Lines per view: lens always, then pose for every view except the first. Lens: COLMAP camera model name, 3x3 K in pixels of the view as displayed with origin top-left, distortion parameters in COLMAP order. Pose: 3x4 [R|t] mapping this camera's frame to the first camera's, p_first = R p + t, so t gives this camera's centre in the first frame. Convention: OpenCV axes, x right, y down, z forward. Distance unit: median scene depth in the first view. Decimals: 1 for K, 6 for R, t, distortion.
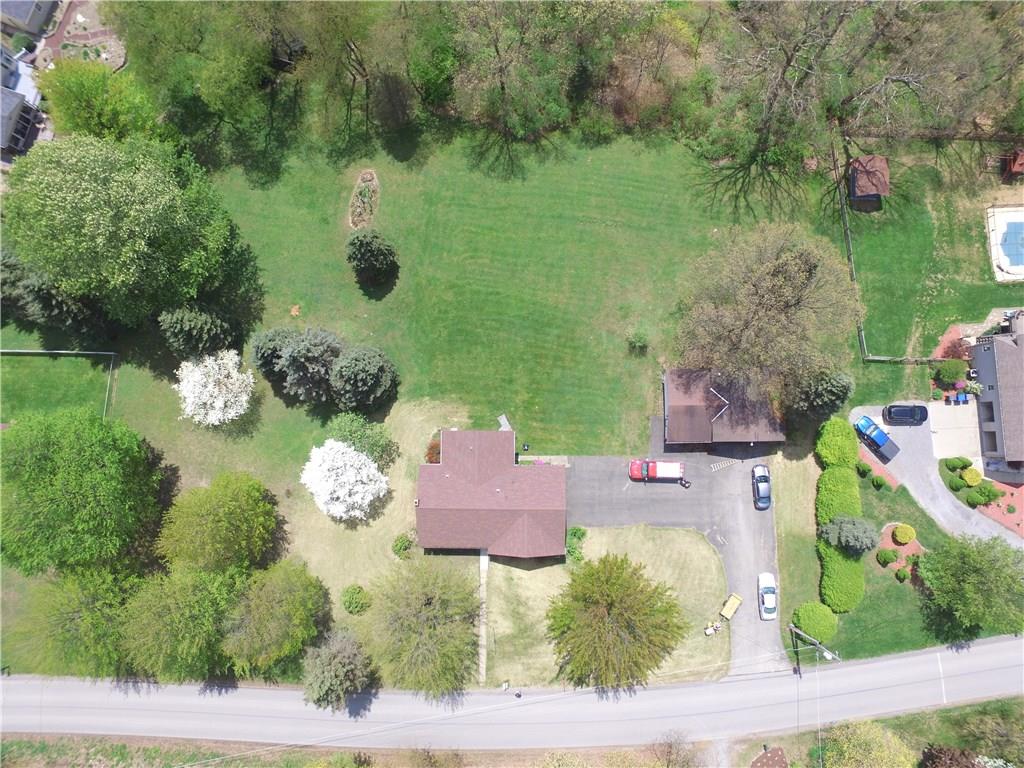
lens RADIAL K [[694.0, 0, 512.0], [0, 694.0, 384.0], [0, 0, 1]] dist [-0.130333, 0.101145]
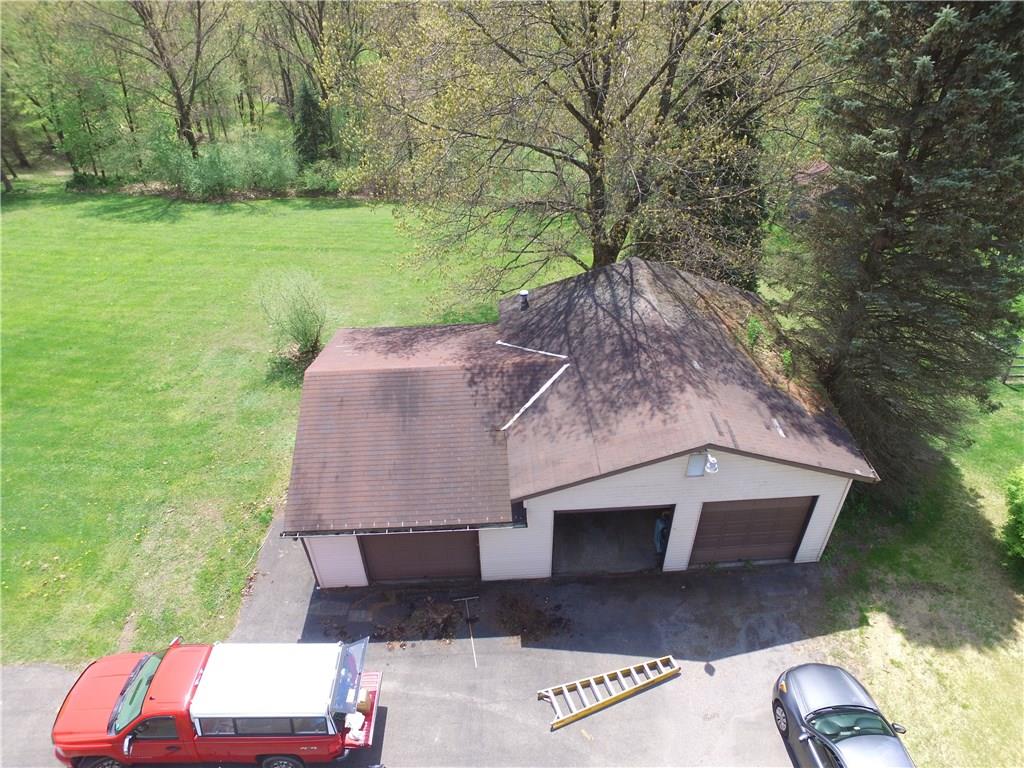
lens RADIAL K [[694.0, 0, 512.0], [0, 694.0, 384.0], [0, 0, 1]] dist [-0.130333, 0.101145]
pose [[0.998817, -0.017360, 0.045425, 0.274841], [0.045650, 0.656655, -0.752809, 0.200906], [-0.016760, 0.753992, 0.656670, 0.816429]]
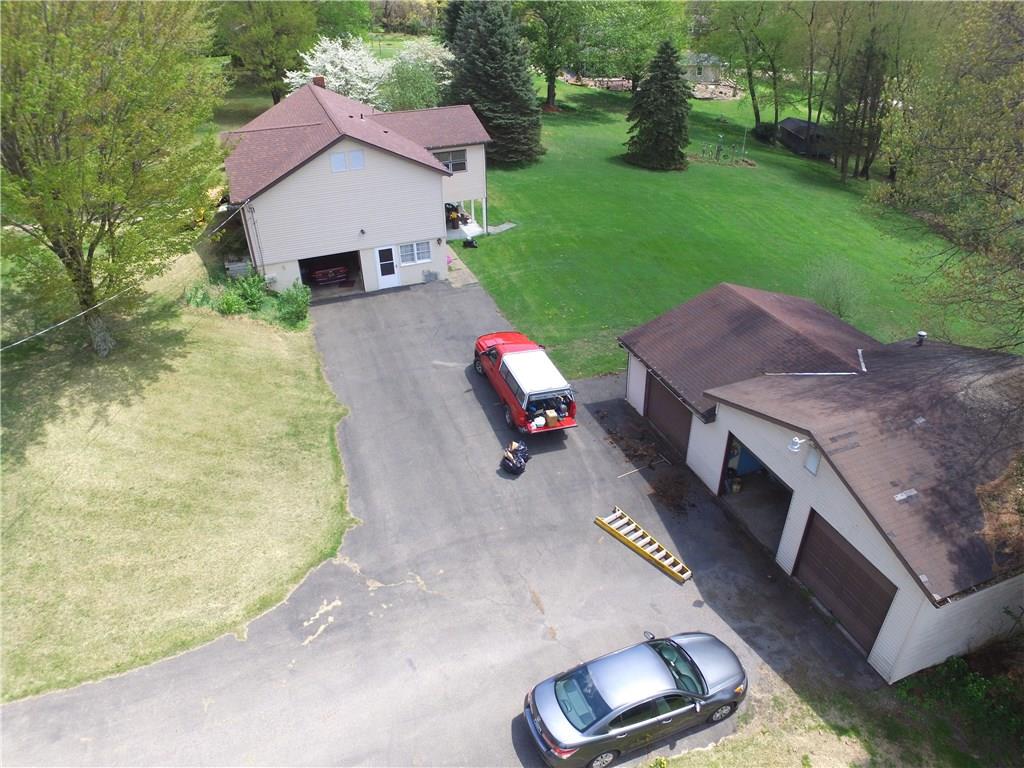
lens RADIAL K [[694.0, 0, 512.0], [0, 694.0, 384.0], [0, 0, 1]] dist [-0.130333, 0.101145]
pose [[0.343112, 0.513953, -0.786211, 0.450869], [-0.936278, 0.254166, -0.242452, 0.203799], [0.075219, 0.819300, 0.568410, 0.815258]]
